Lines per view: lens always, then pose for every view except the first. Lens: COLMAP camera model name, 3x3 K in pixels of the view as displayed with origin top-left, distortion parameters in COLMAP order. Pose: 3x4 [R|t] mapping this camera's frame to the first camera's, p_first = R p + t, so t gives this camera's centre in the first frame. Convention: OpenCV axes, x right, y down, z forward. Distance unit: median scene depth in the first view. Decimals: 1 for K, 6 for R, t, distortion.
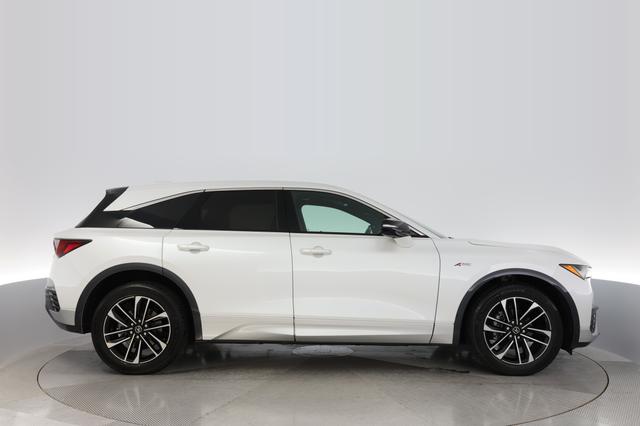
lens RADIAL K [[569.4, 0, 321.0], [0, 569.4, 217.1], [0, 0, 1]] dist [0.078159, -0.003878]
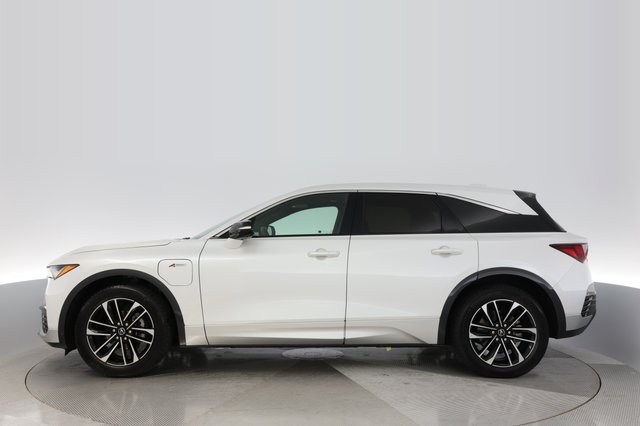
lens RADIAL K [[569.4, 0, 321.2], [0, 569.4, 211.1], [0, 0, 1]] dist [0.078159, -0.003878]
pose [[0.996370, -0.025647, -0.081179, 0.122986], [0.024423, 0.999573, -0.016027, 0.001562], [0.081555, 0.013986, 0.996571, 0.002456]]
